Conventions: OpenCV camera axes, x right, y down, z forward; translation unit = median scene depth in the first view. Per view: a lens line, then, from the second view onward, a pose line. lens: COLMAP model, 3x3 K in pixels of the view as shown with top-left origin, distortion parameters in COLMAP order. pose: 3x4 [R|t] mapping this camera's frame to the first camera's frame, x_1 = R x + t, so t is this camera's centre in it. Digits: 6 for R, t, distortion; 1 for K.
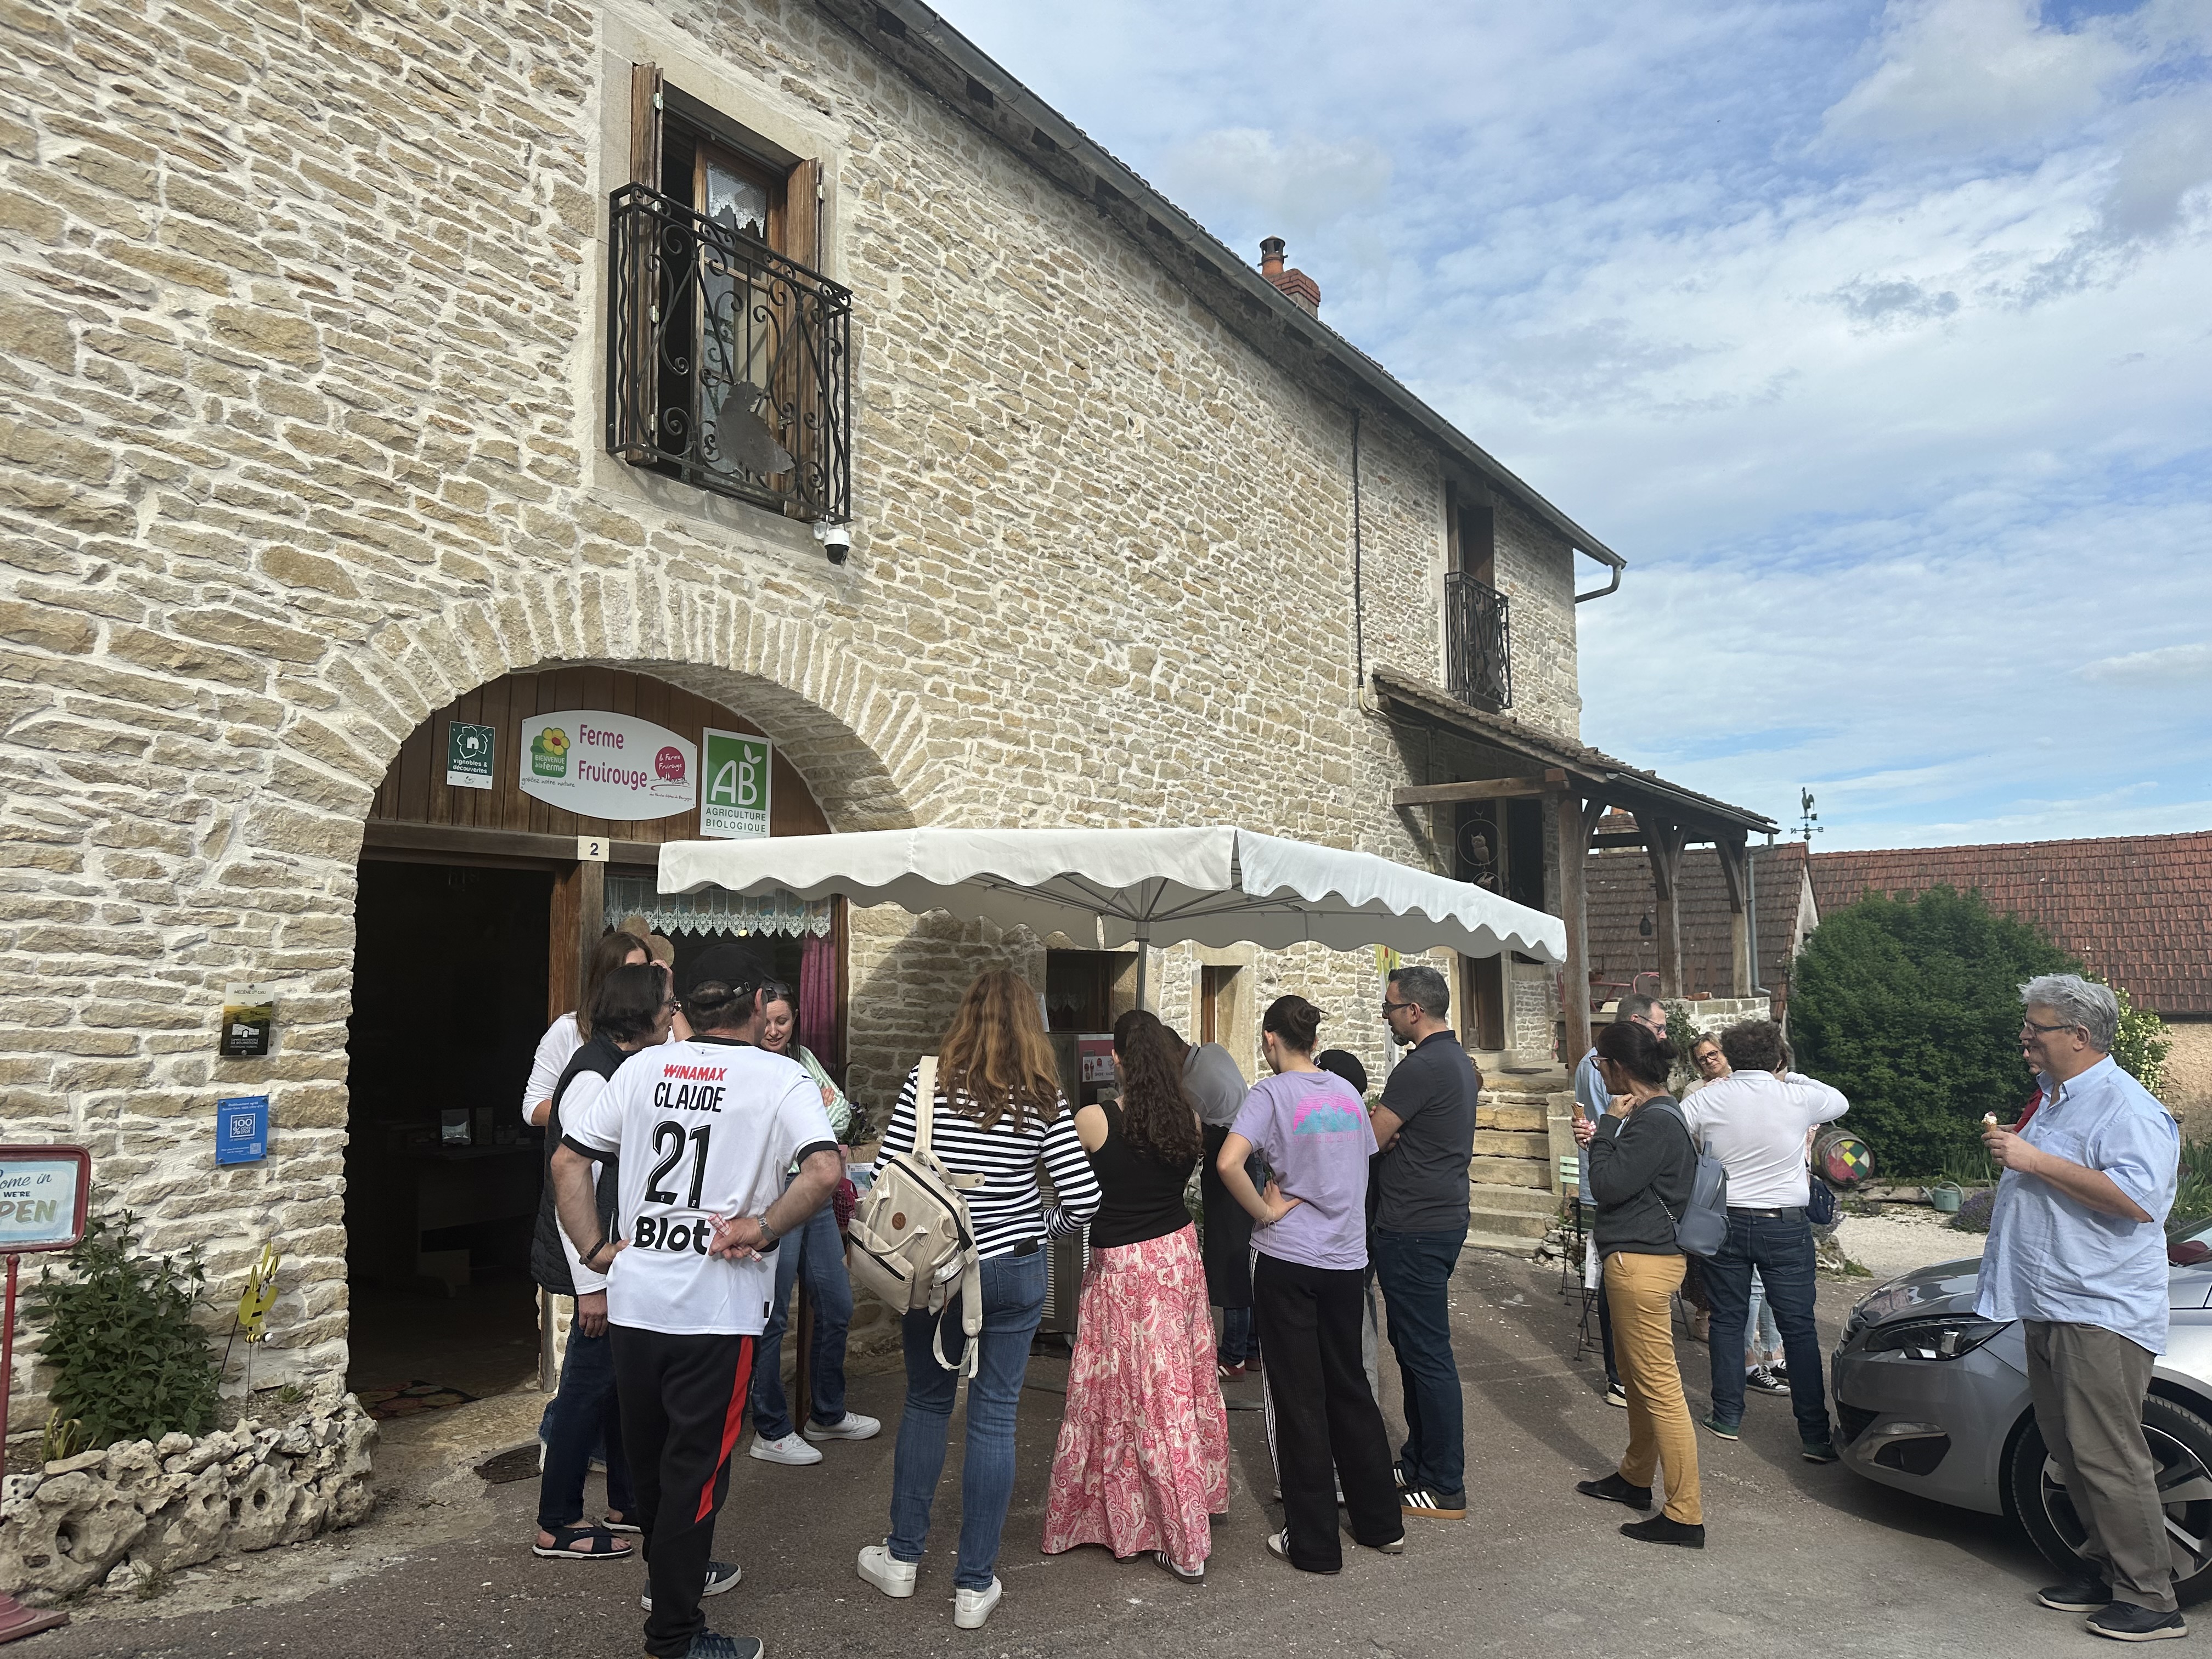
lens RADIAL K [[1490.4, 0, 1064.5], [0, 1490.4, 847.9], [0, 0, 1]] dist [0.110612, -0.174527]
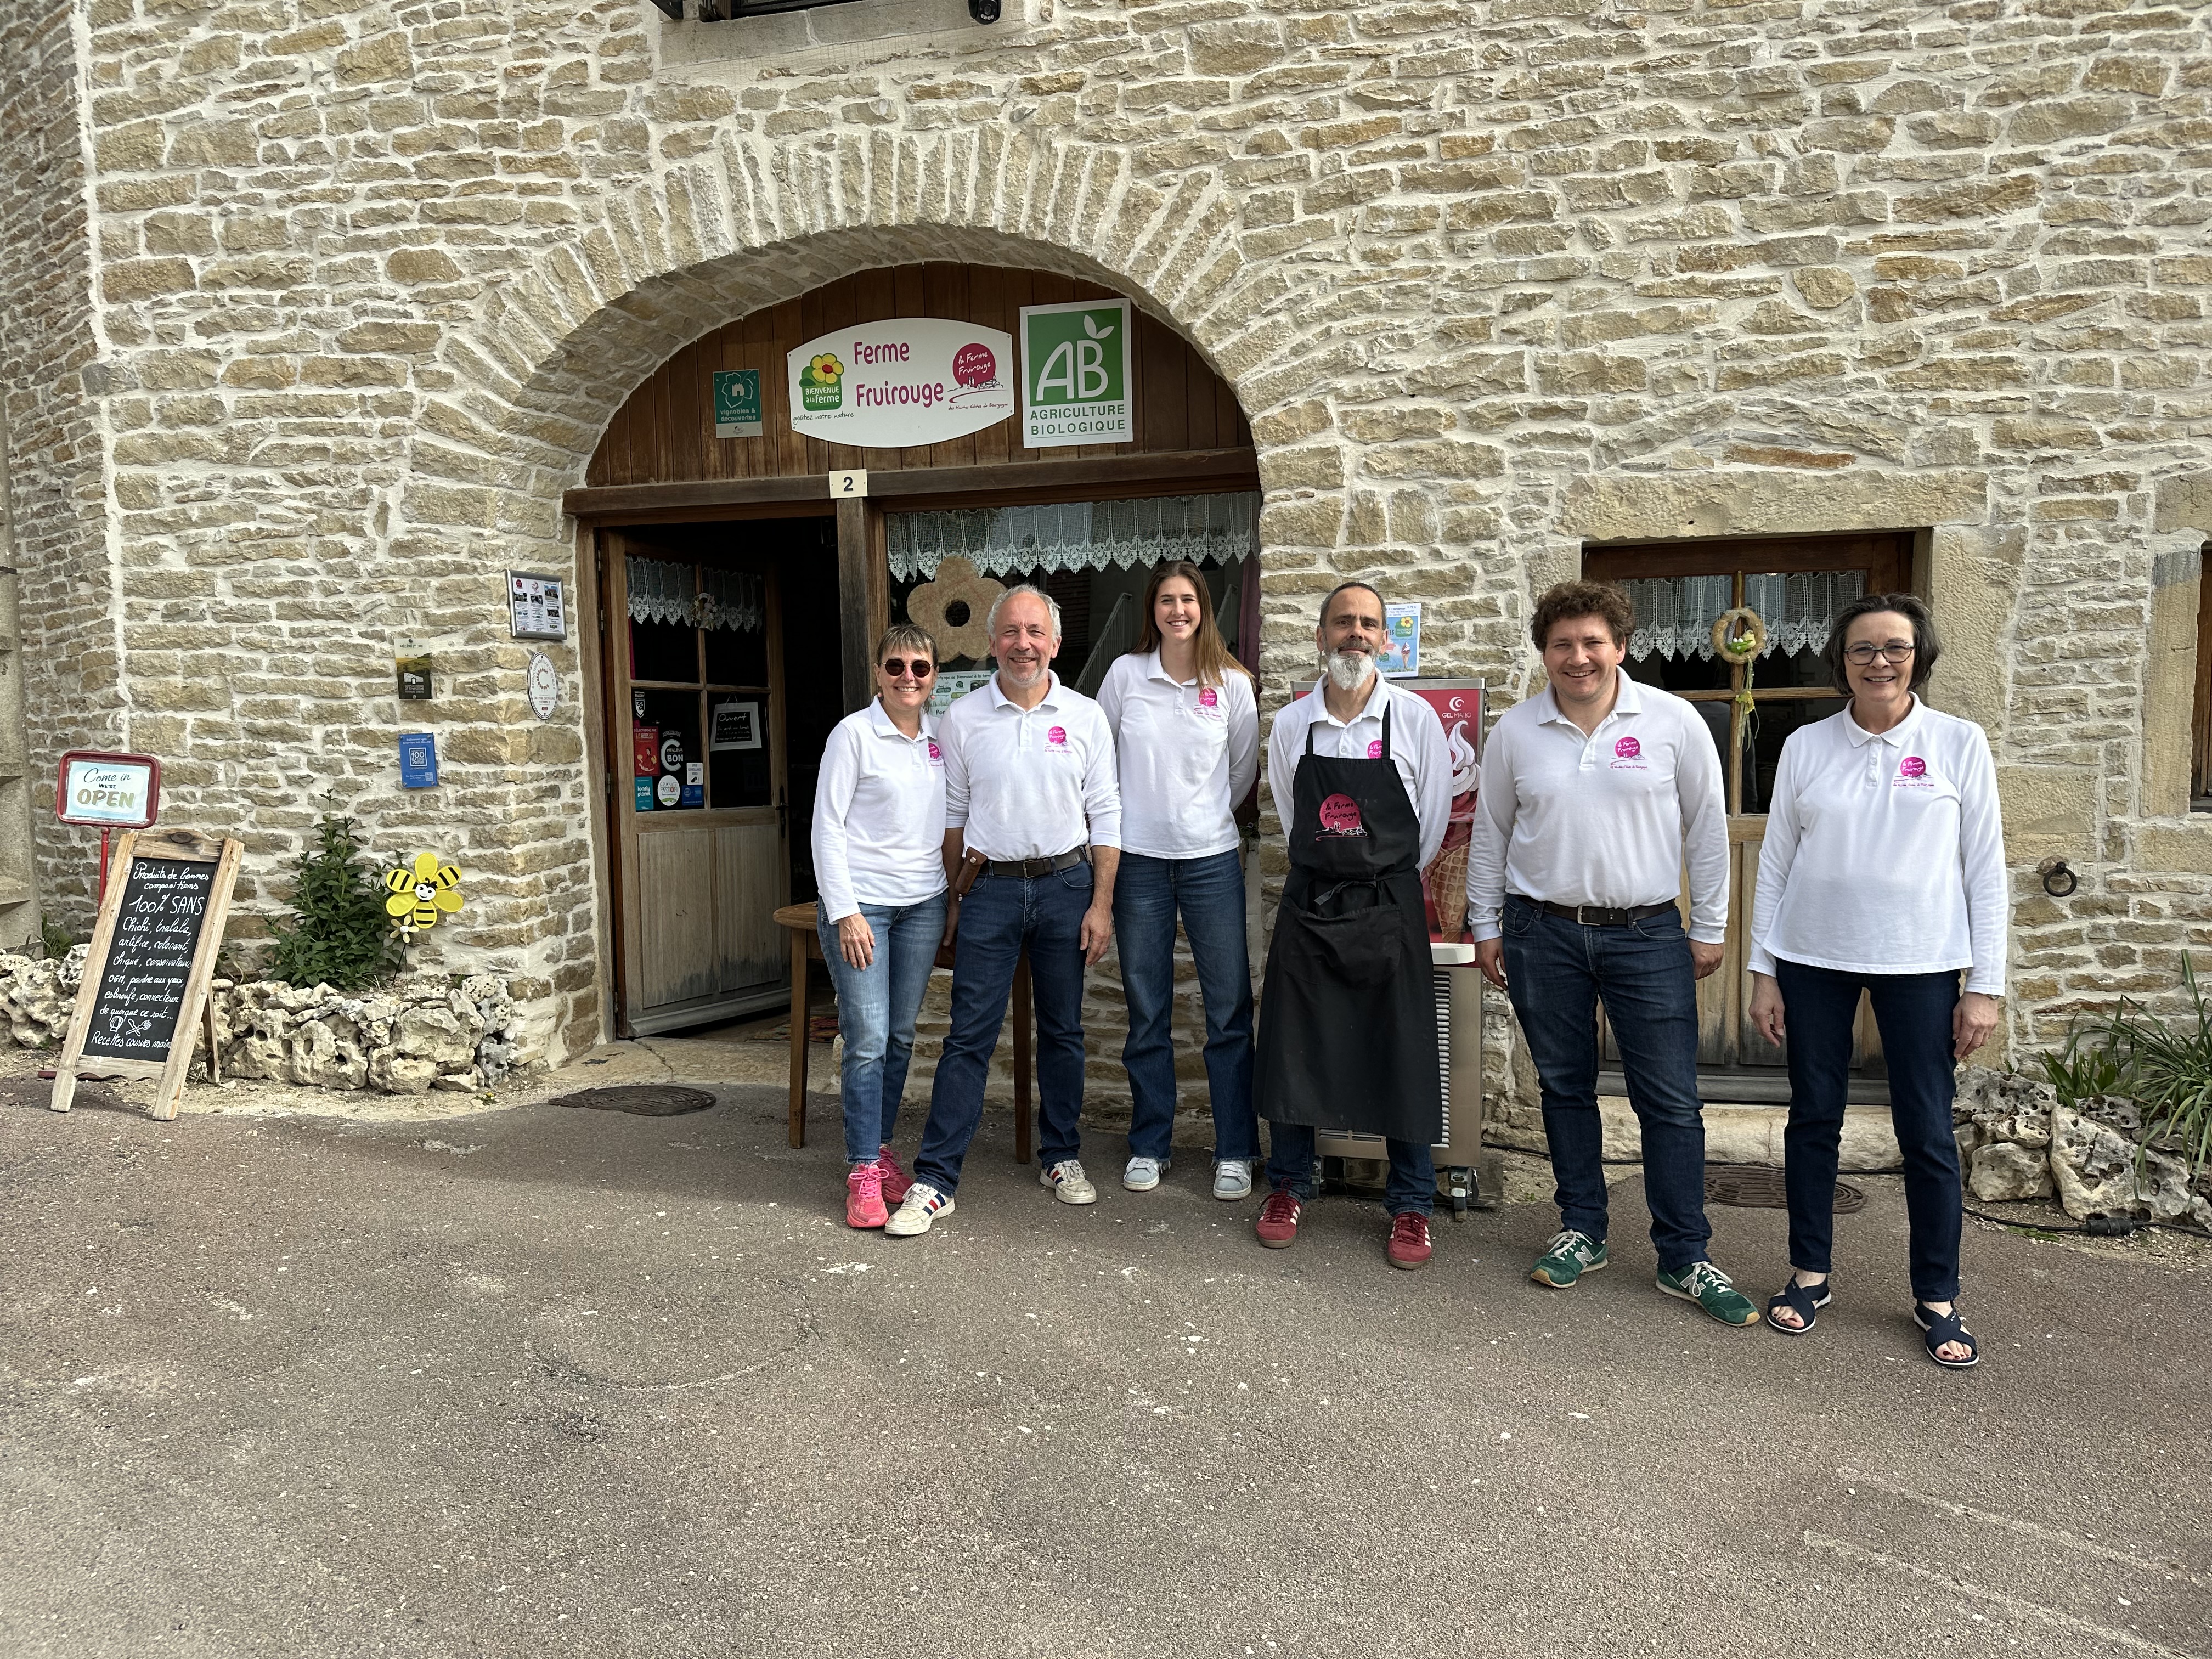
lens RADIAL K [[1540.2, 0, 1121.5], [0, 1540.2, 831.8], [0, 0, 1]] dist [0.054515, -0.085770]
pose [[0.382428, 0.057143, -0.922216, 0.731333], [0.097182, 0.990062, 0.101647, 0.153838], [0.918860, -0.128496, 0.373075, 0.942283]]
